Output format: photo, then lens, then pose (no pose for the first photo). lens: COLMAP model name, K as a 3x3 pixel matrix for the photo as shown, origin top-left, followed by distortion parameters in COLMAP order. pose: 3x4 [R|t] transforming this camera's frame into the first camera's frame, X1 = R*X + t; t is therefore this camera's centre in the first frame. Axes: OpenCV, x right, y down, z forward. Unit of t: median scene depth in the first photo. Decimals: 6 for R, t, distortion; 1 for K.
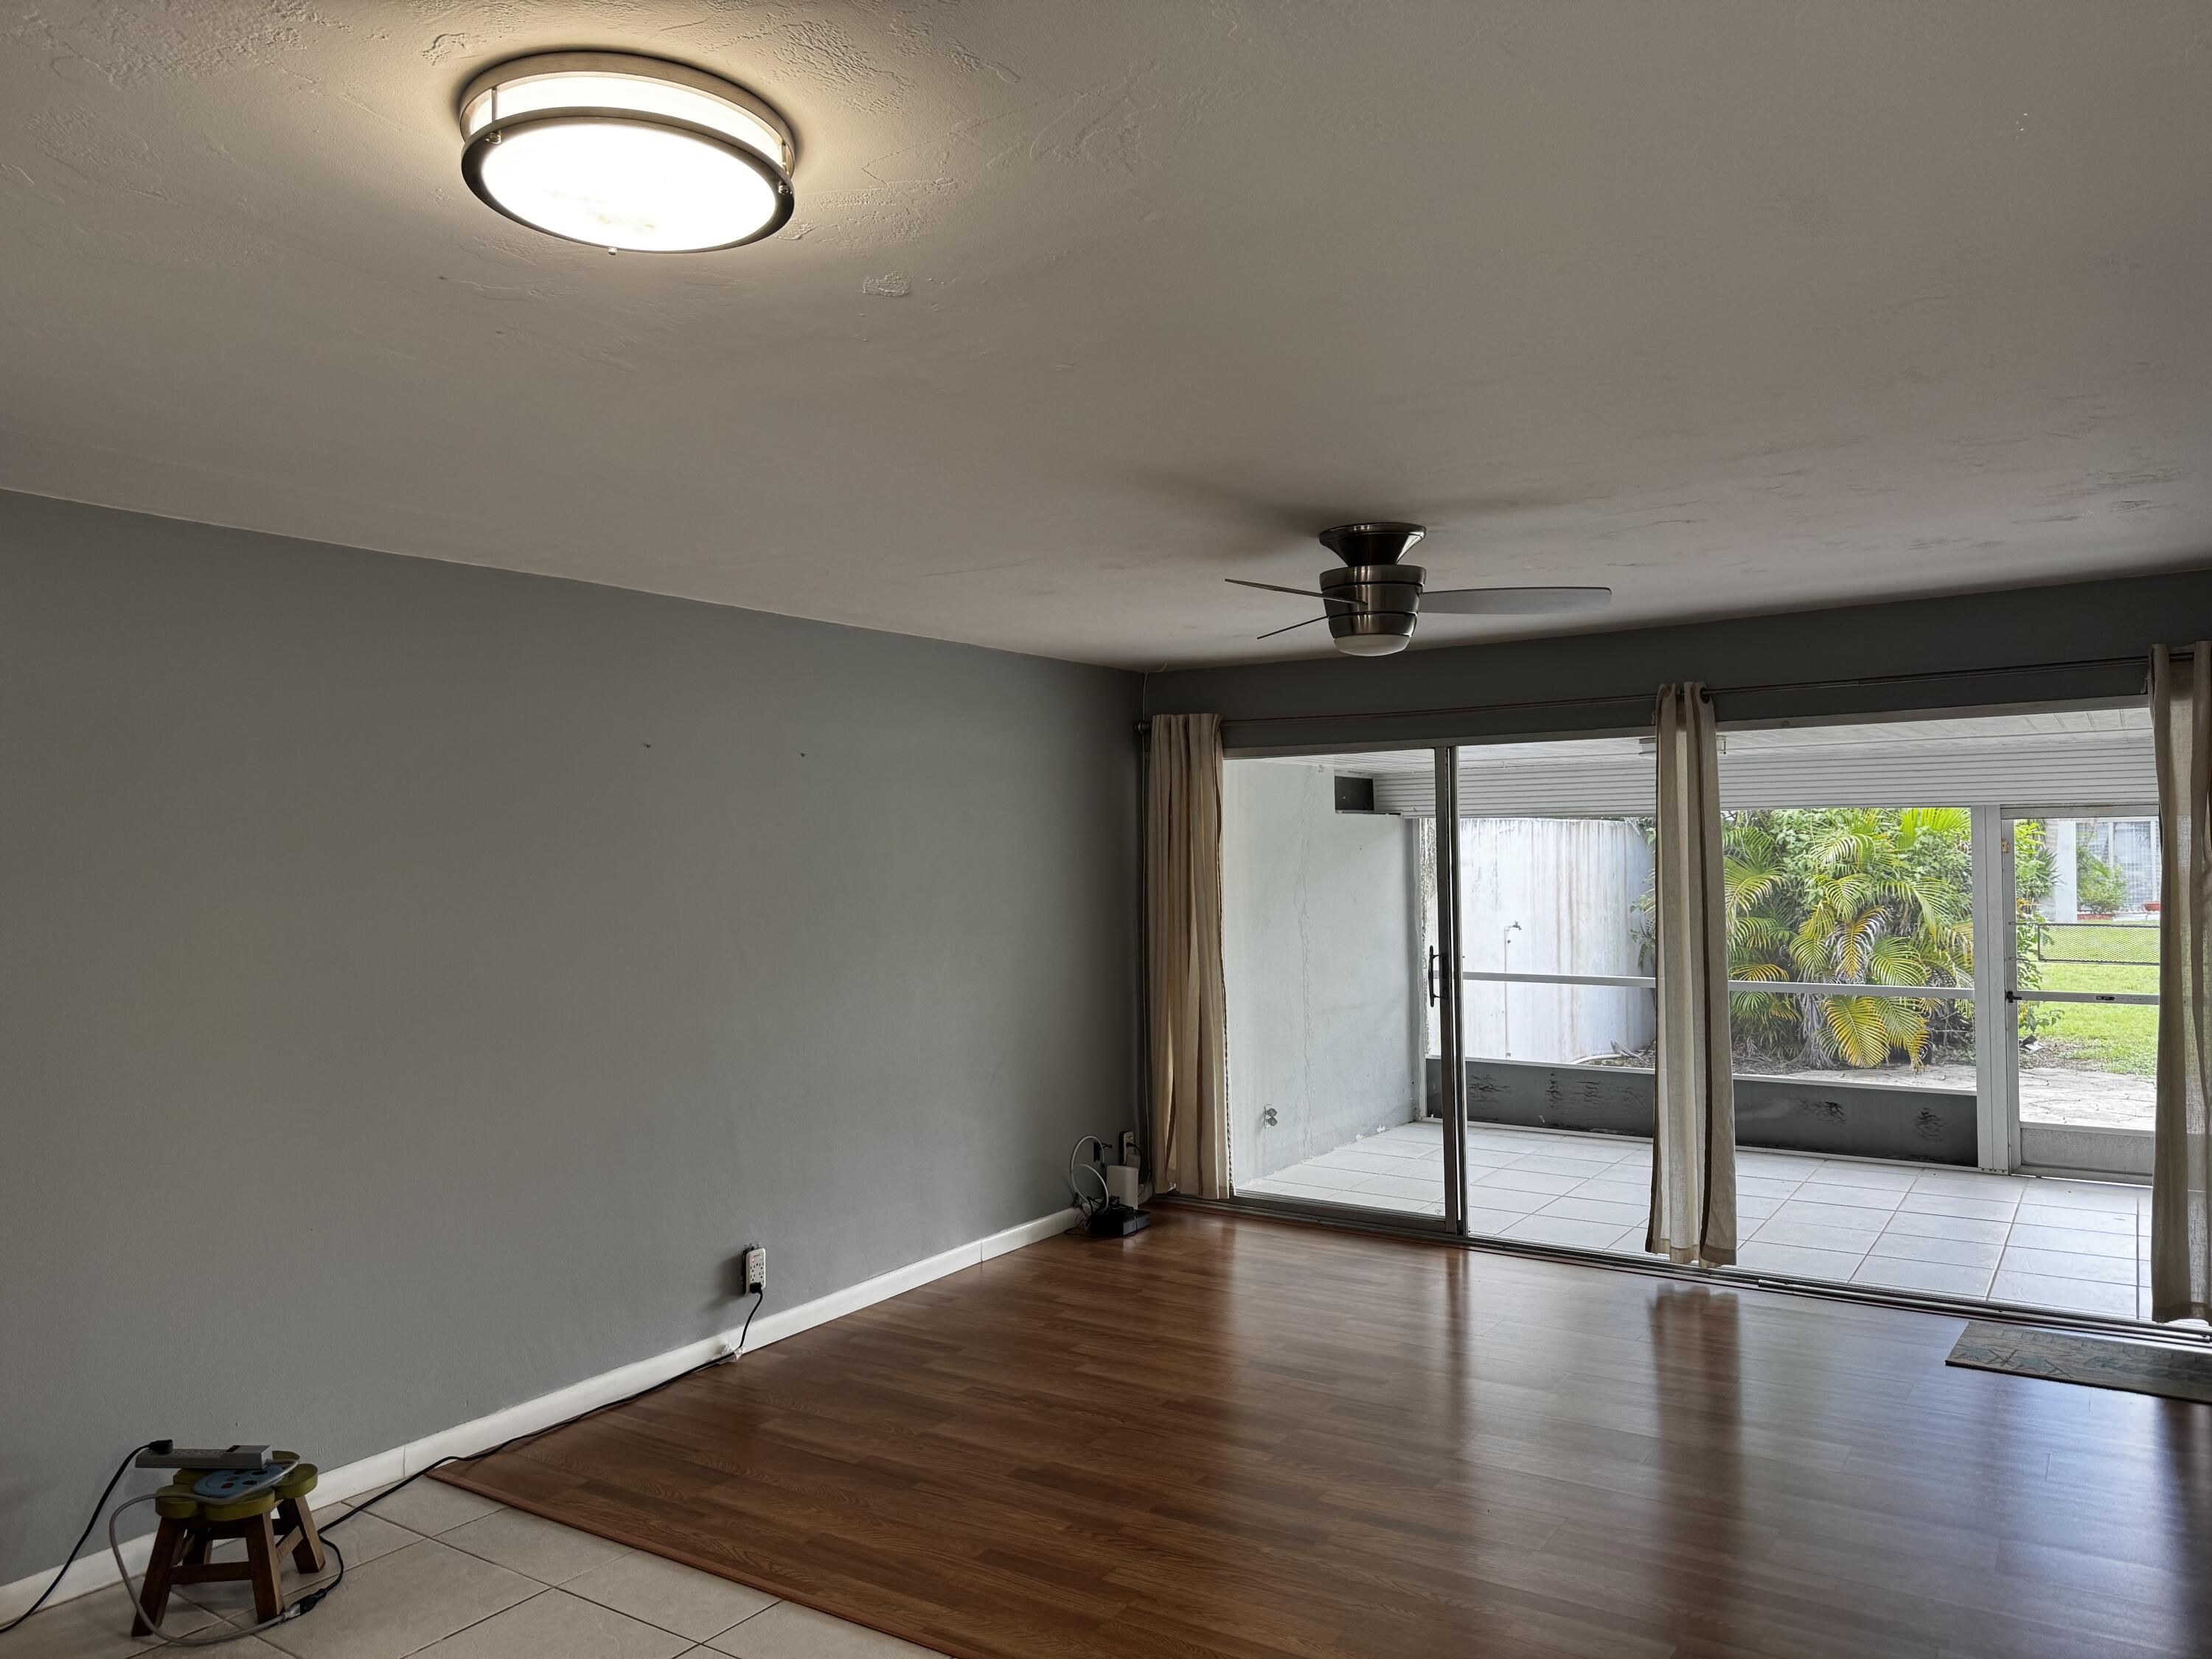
lens RADIAL K [[1561.0, 0, 1114.0], [0, 1561.0, 834.5], [0, 0, 1]] dist [0.107219, -0.145730]
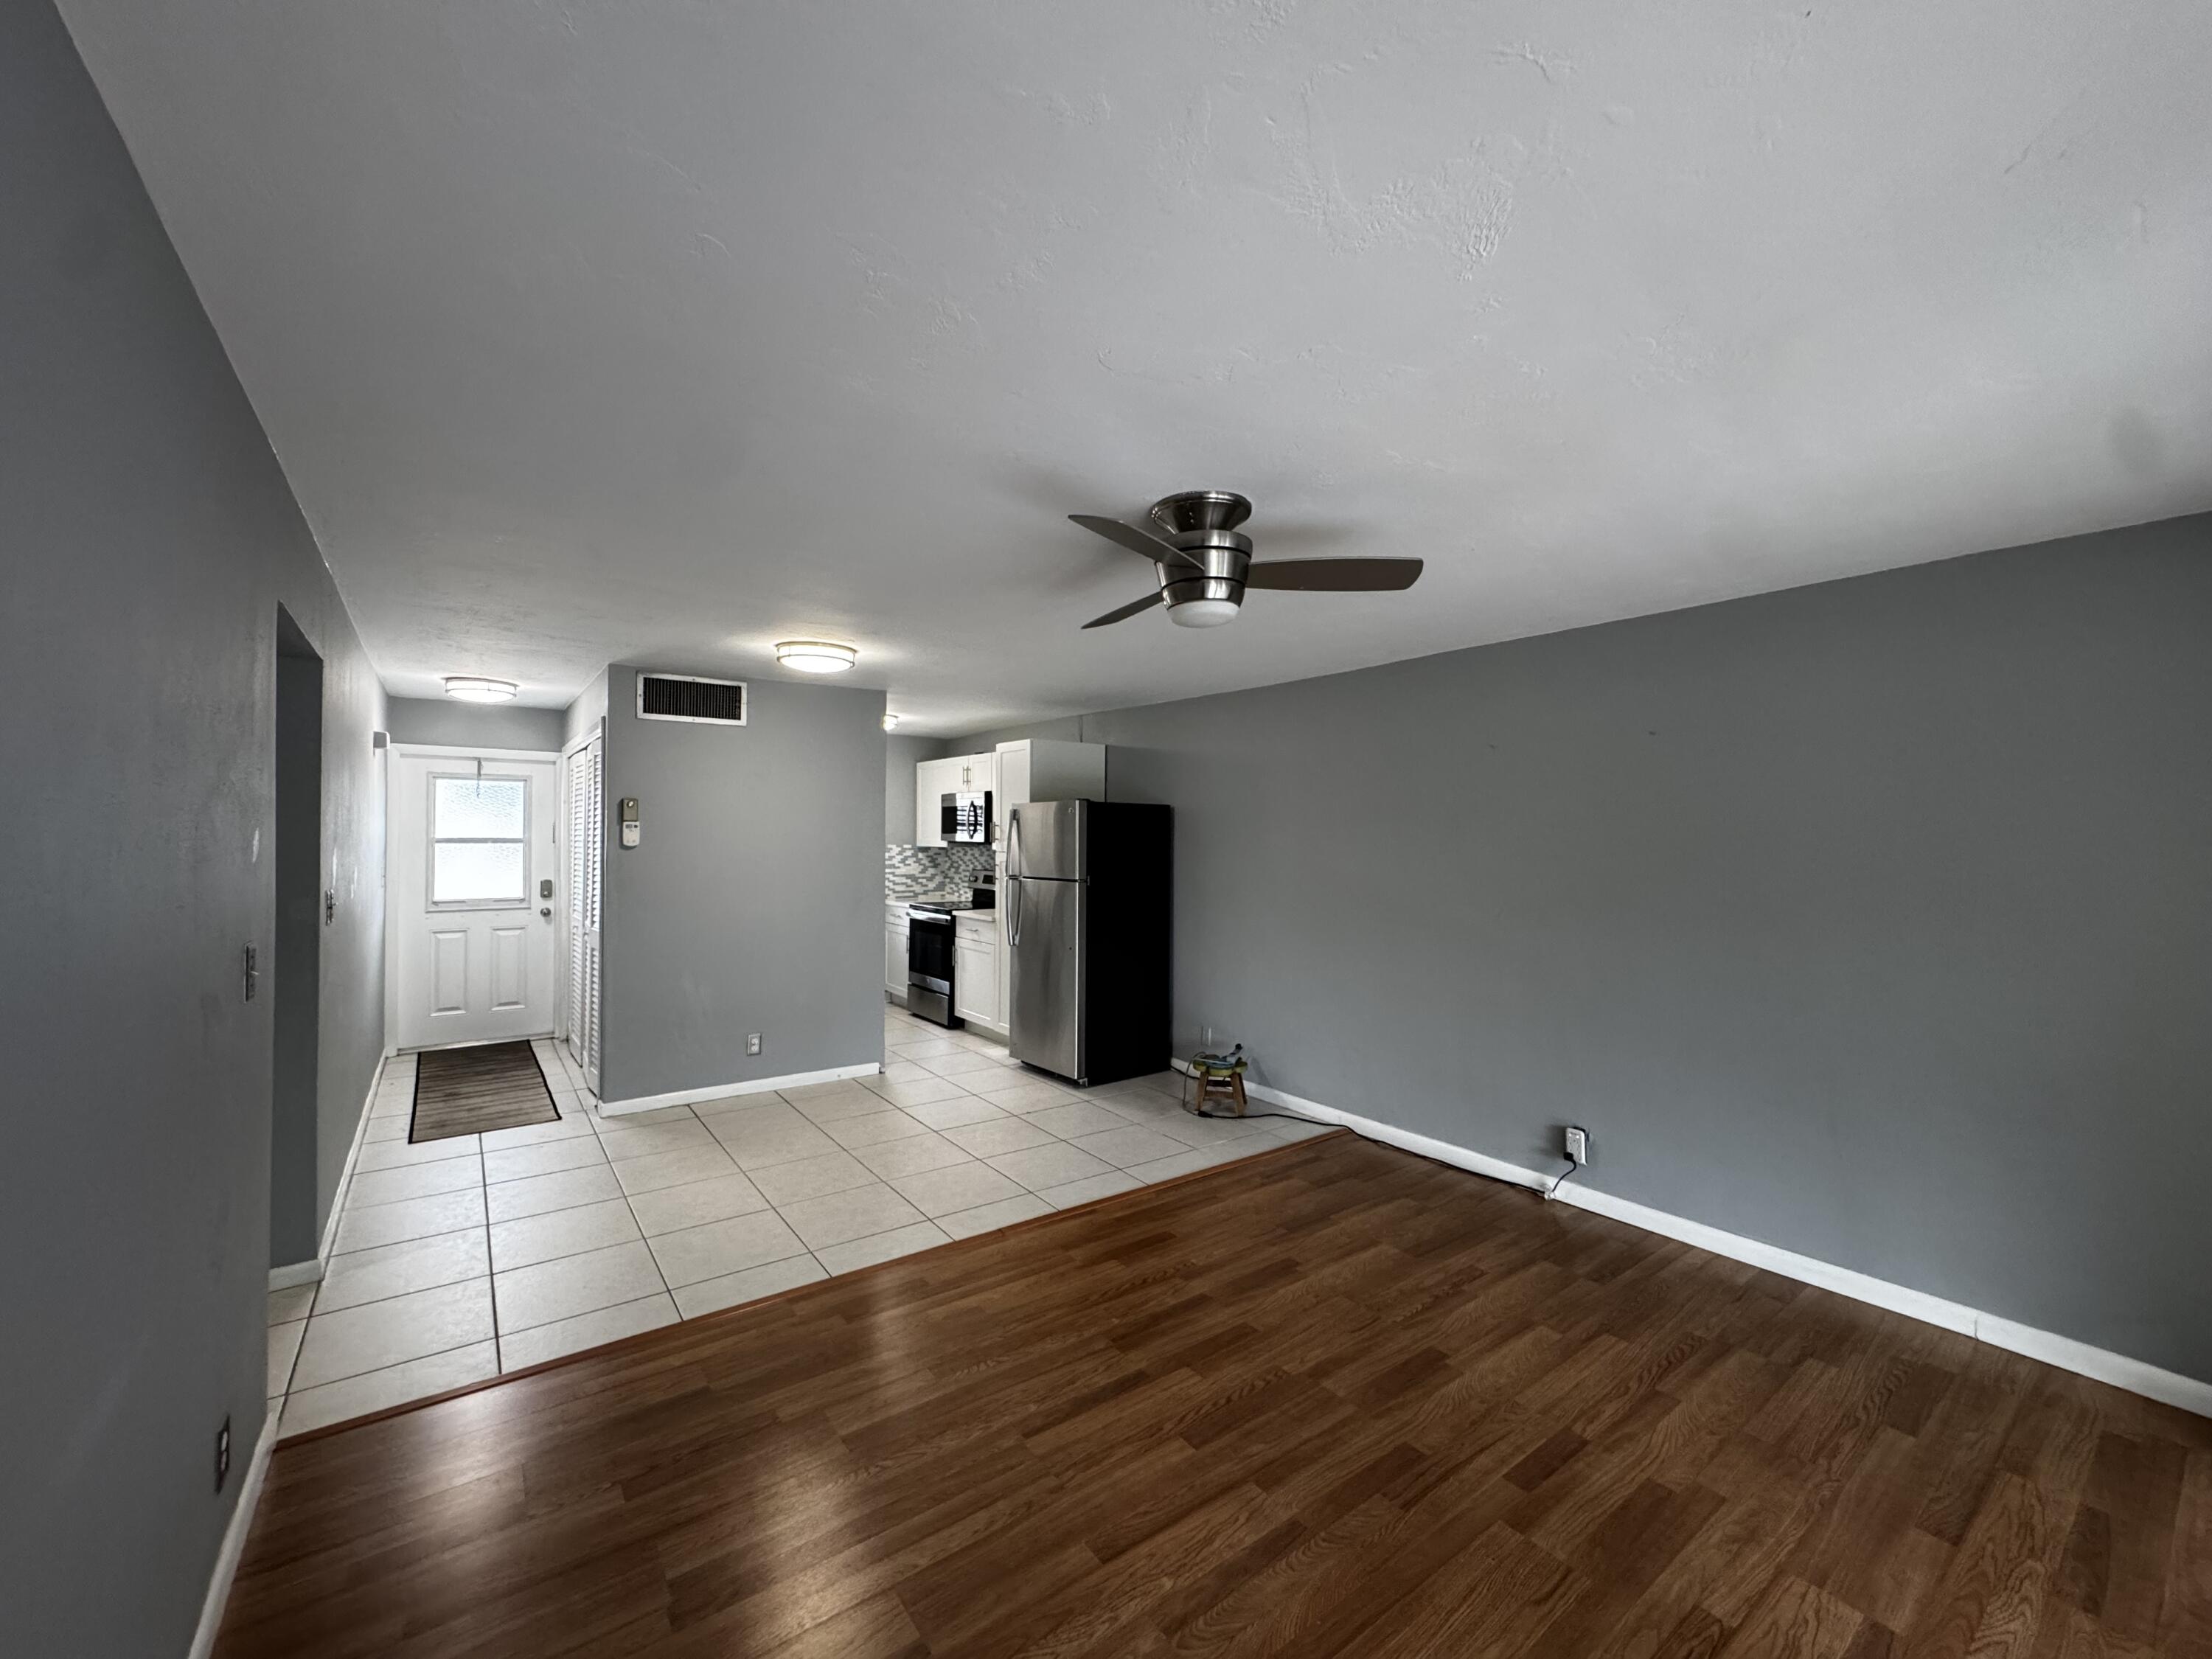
lens RADIAL K [[884.2, 0, 1105.6], [0, 884.2, 833.8], [0, 0, 1]] dist [-0.005392, 0.000757]
pose [[-0.346220, 0.009613, -0.938104, 0.442699], [0.003421, 0.999954, 0.008984, 0.010961], [0.938147, -0.000098, -0.346237, 0.682933]]
